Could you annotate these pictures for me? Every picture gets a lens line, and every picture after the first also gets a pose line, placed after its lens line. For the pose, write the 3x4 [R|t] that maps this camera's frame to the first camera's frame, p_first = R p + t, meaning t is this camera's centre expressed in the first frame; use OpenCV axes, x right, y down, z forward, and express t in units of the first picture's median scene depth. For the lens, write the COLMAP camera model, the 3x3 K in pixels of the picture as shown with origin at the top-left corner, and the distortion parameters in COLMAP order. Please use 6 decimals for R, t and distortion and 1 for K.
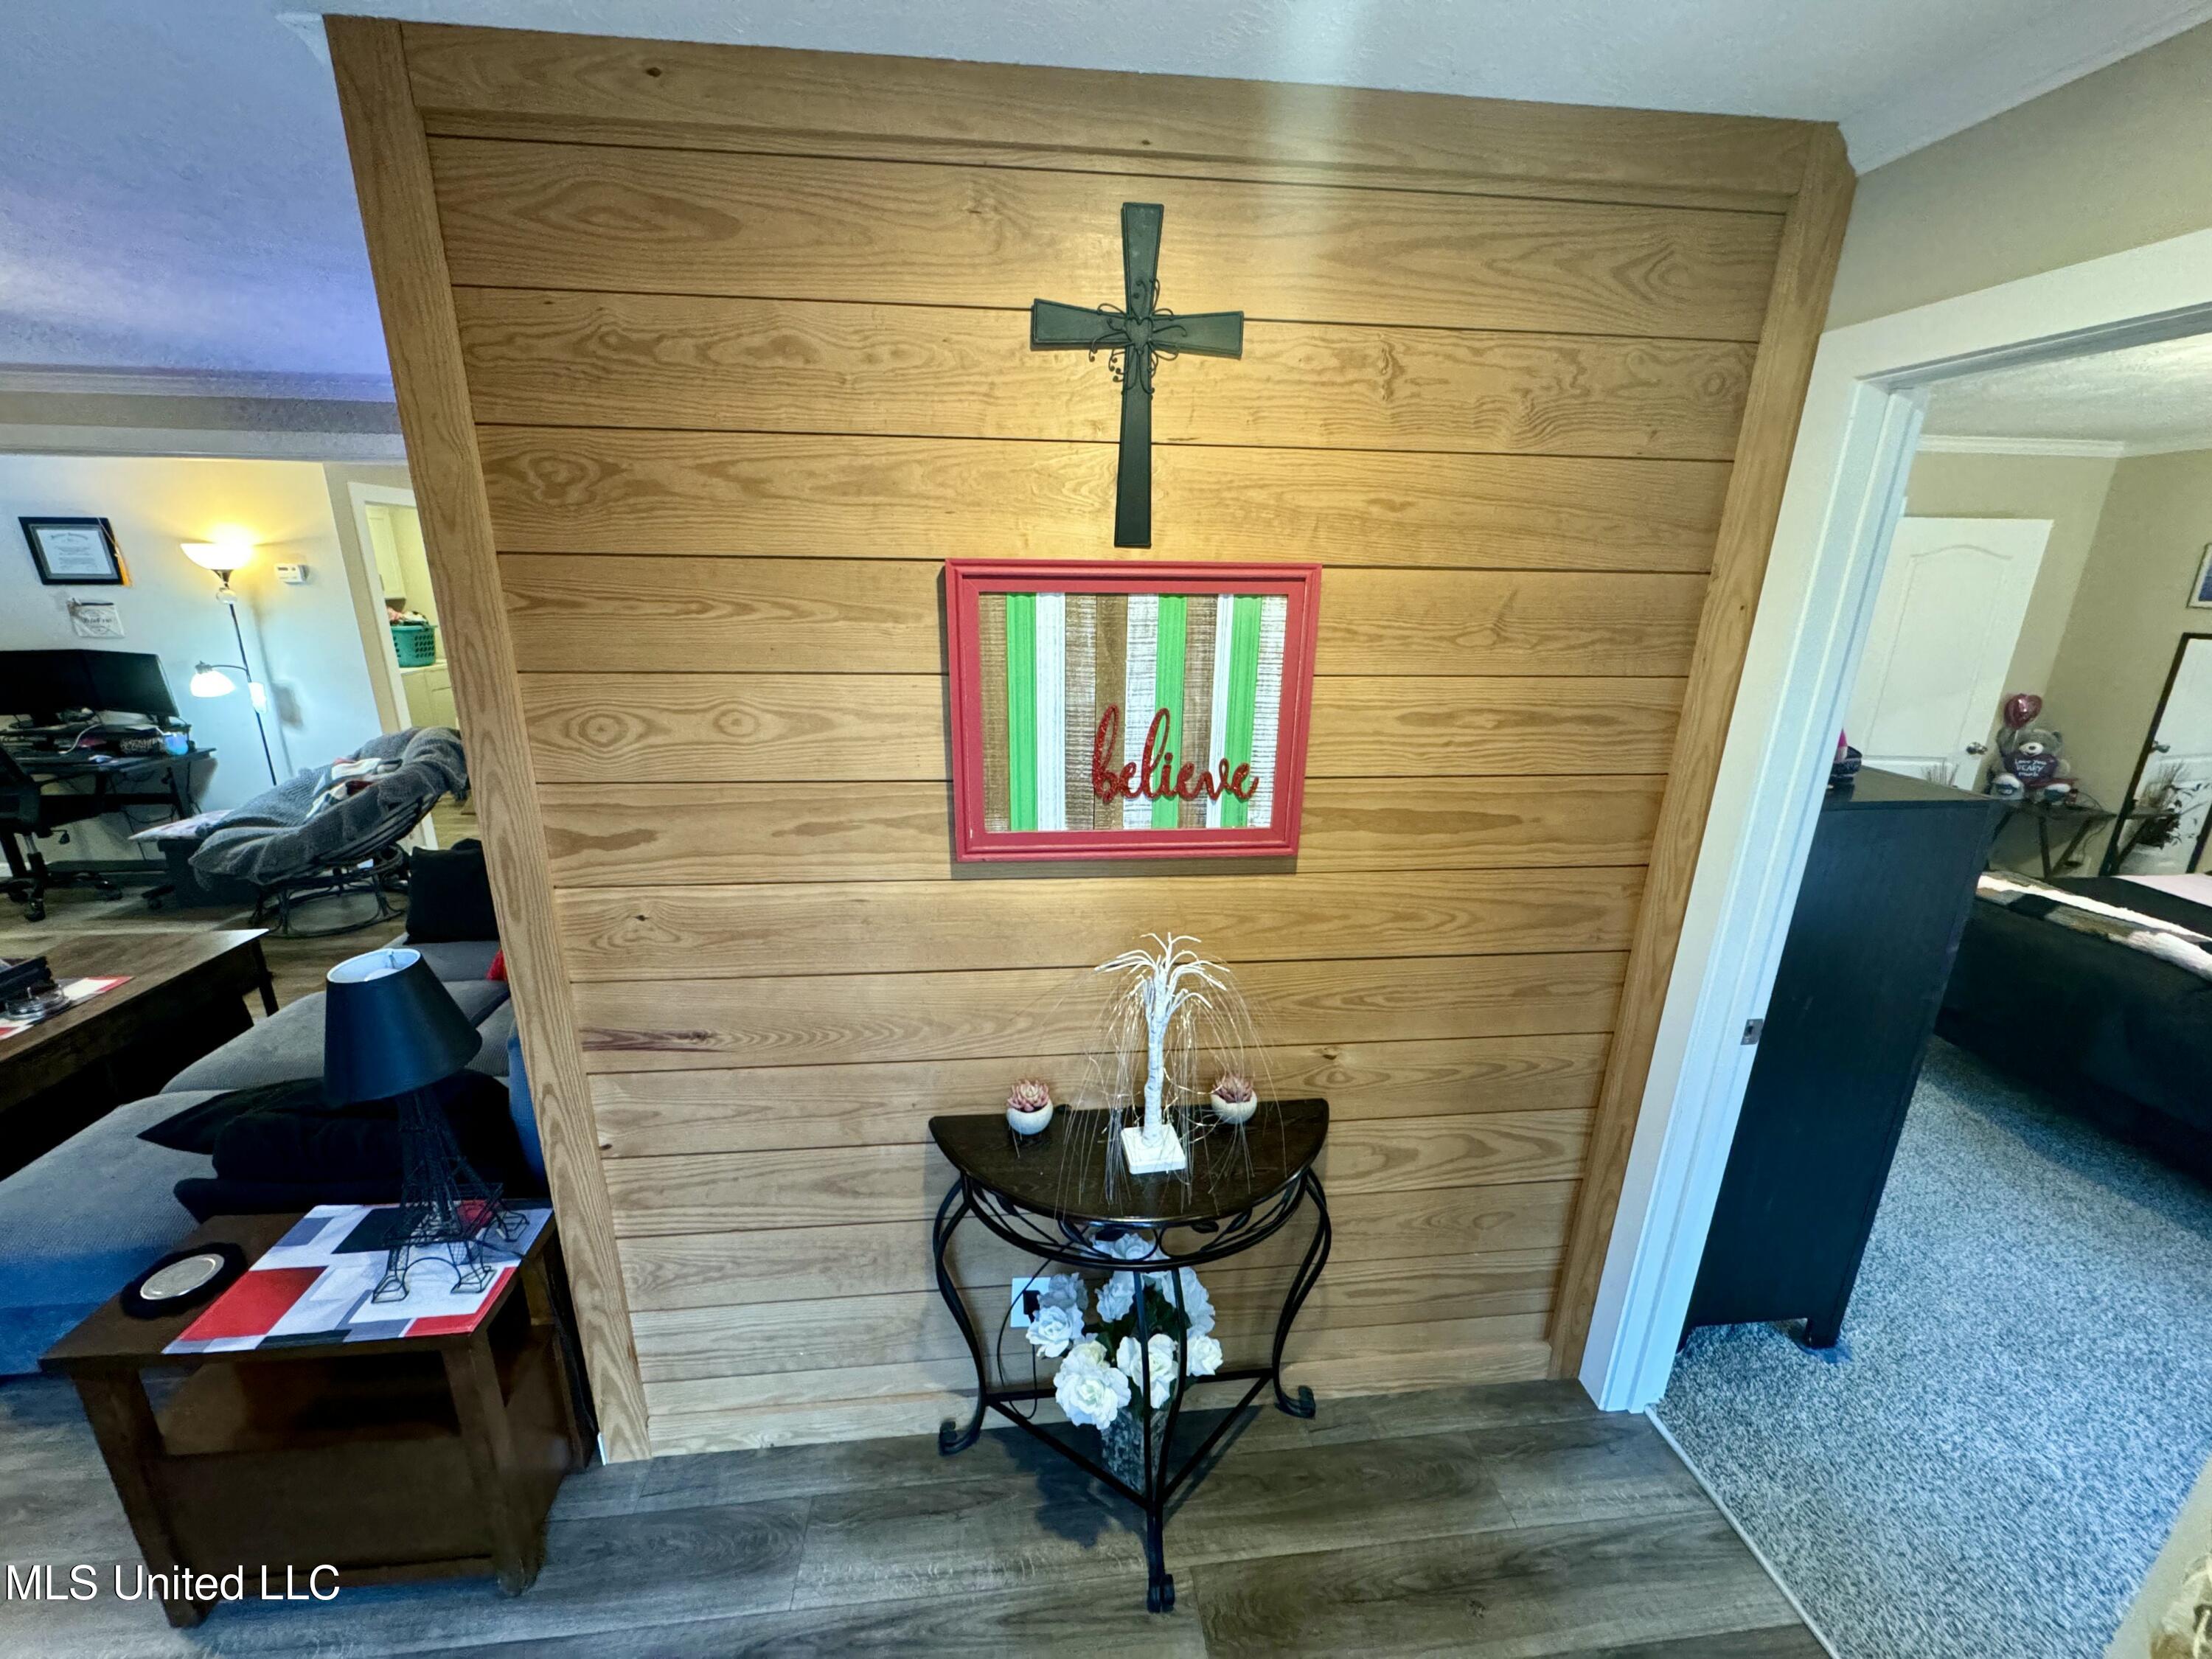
lens RADIAL K [[884.3, 0, 1103.0], [0, 884.3, 823.9], [0, 0, 1]] dist [-0.001677, -0.000526]
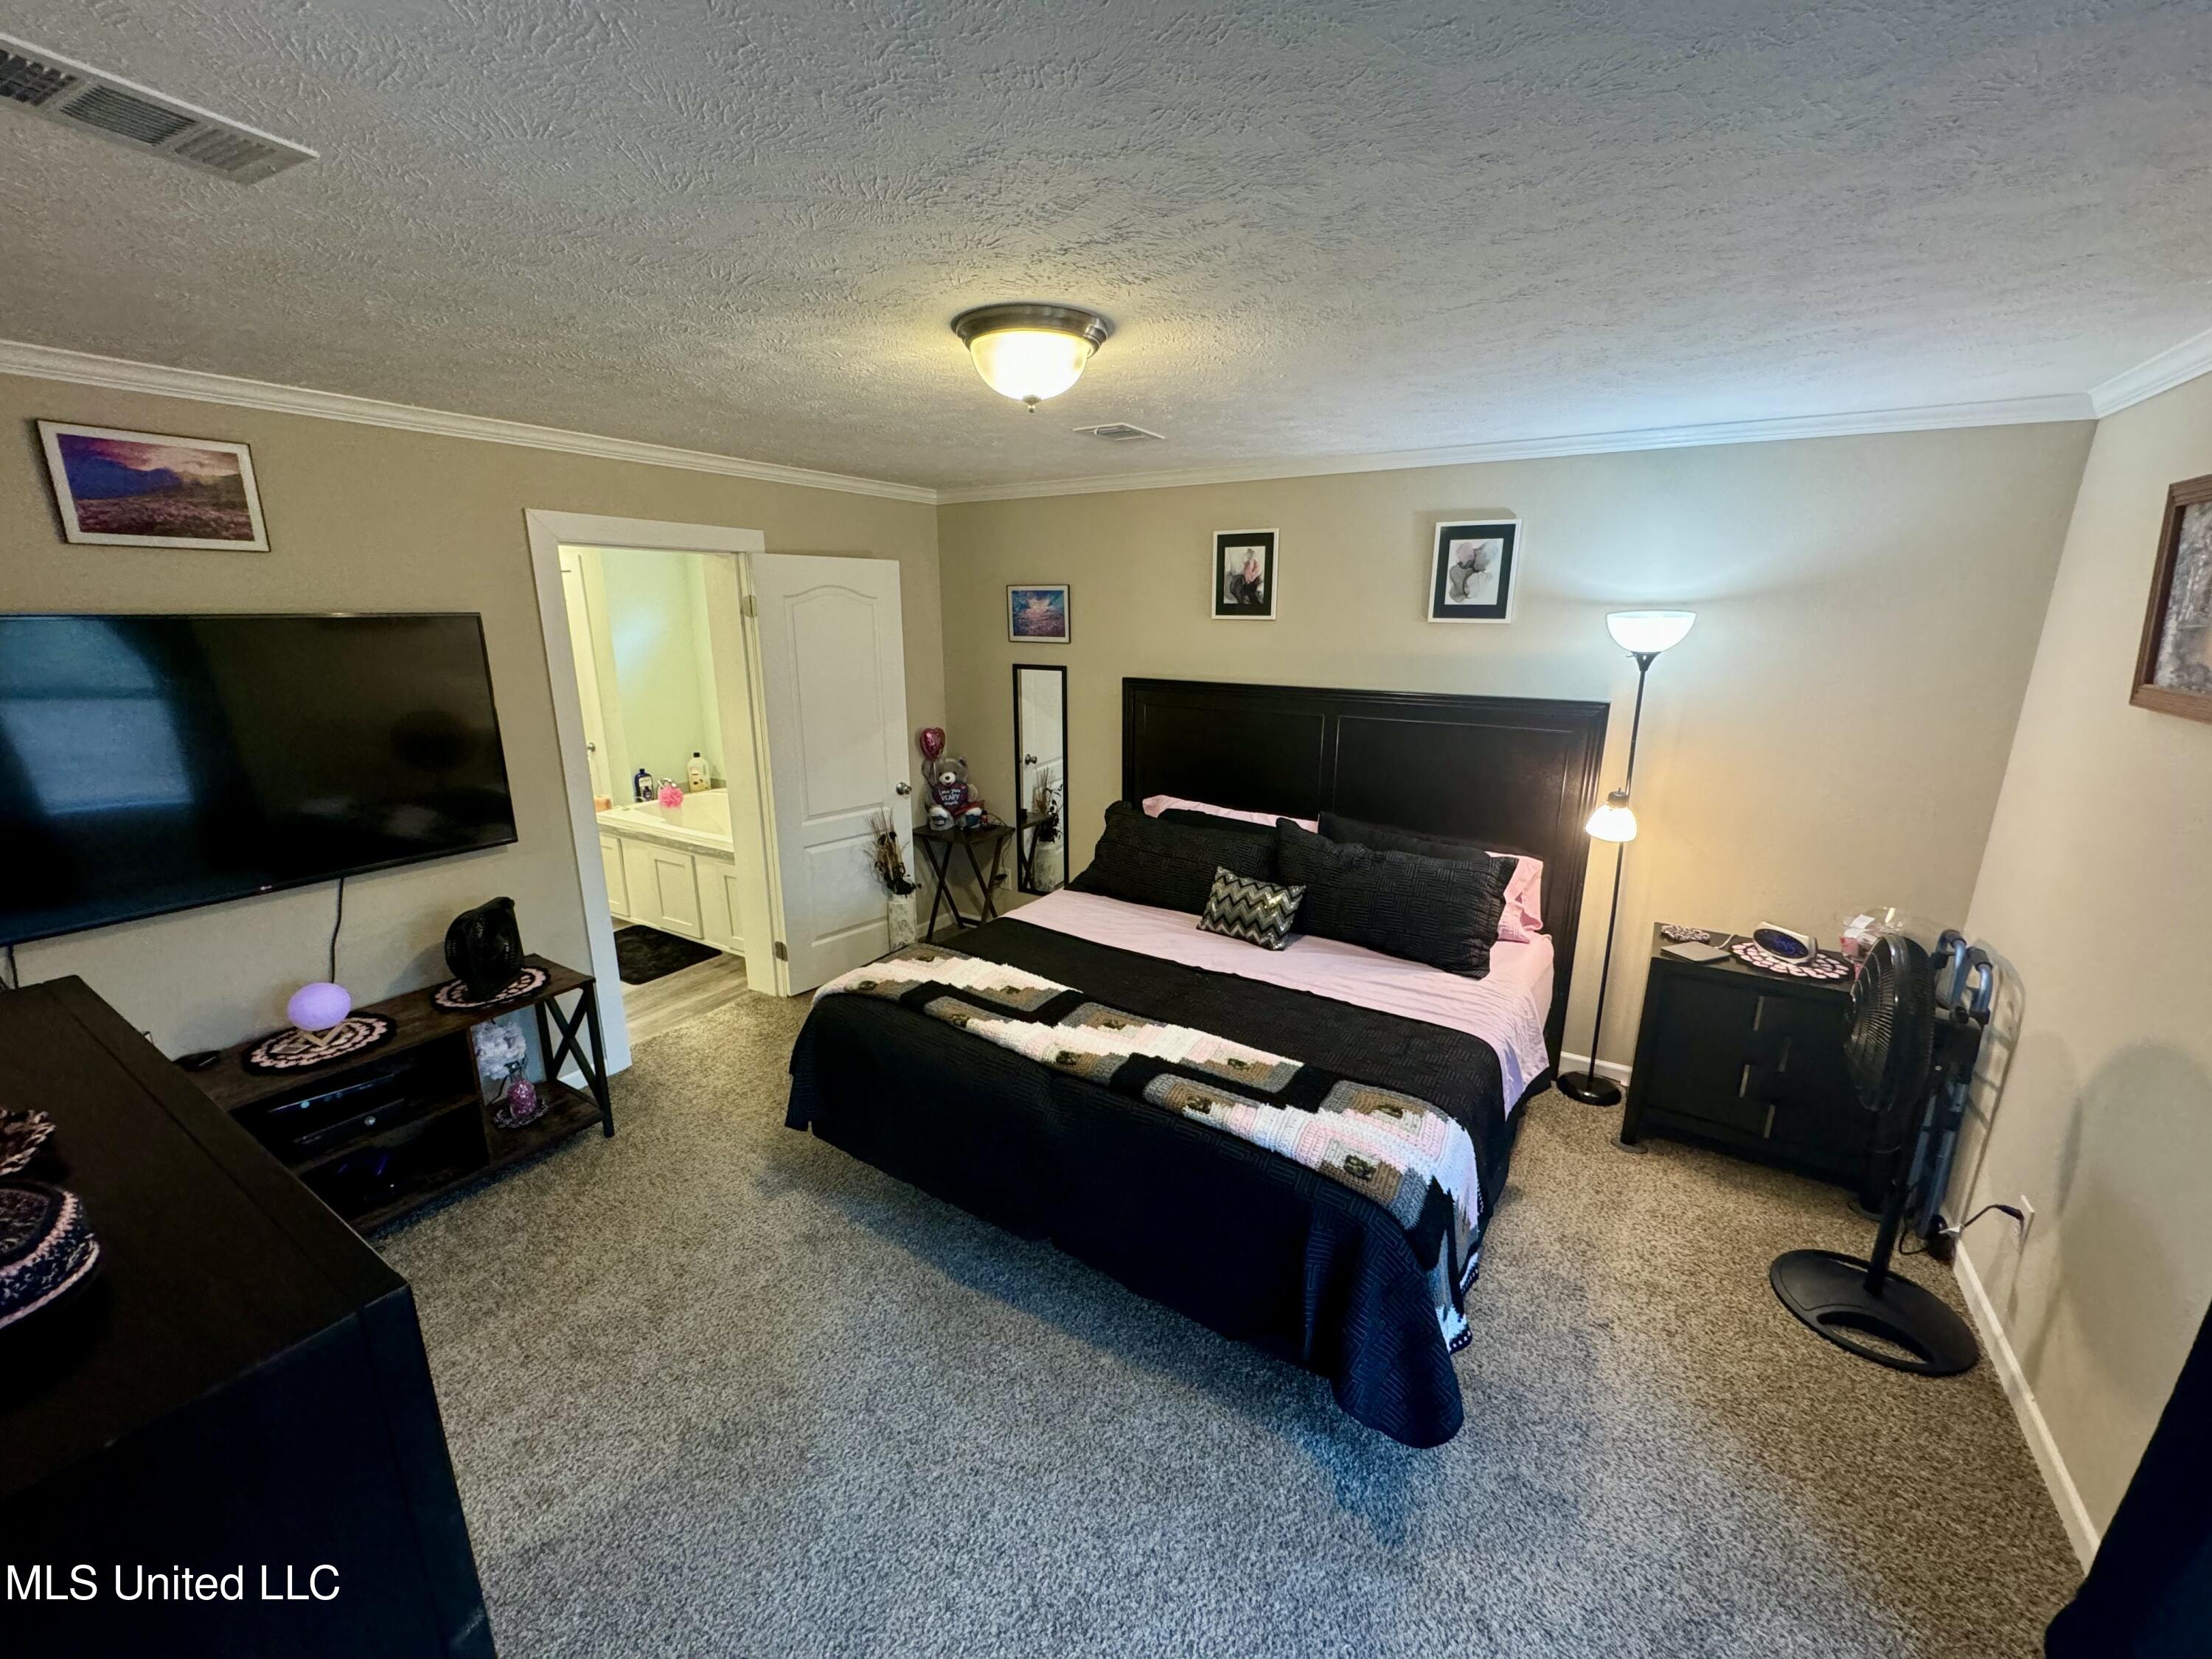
lens RADIAL K [[884.3, 0, 1100.7], [0, 884.3, 827.1], [0, 0, 1]] dist [-0.001677, -0.000526]
pose [[0.617916, -0.204112, 0.759288, 0.365033], [0.228426, 0.970665, 0.075038, -0.067696], [-0.752330, 0.127074, 0.646414, 0.198696]]
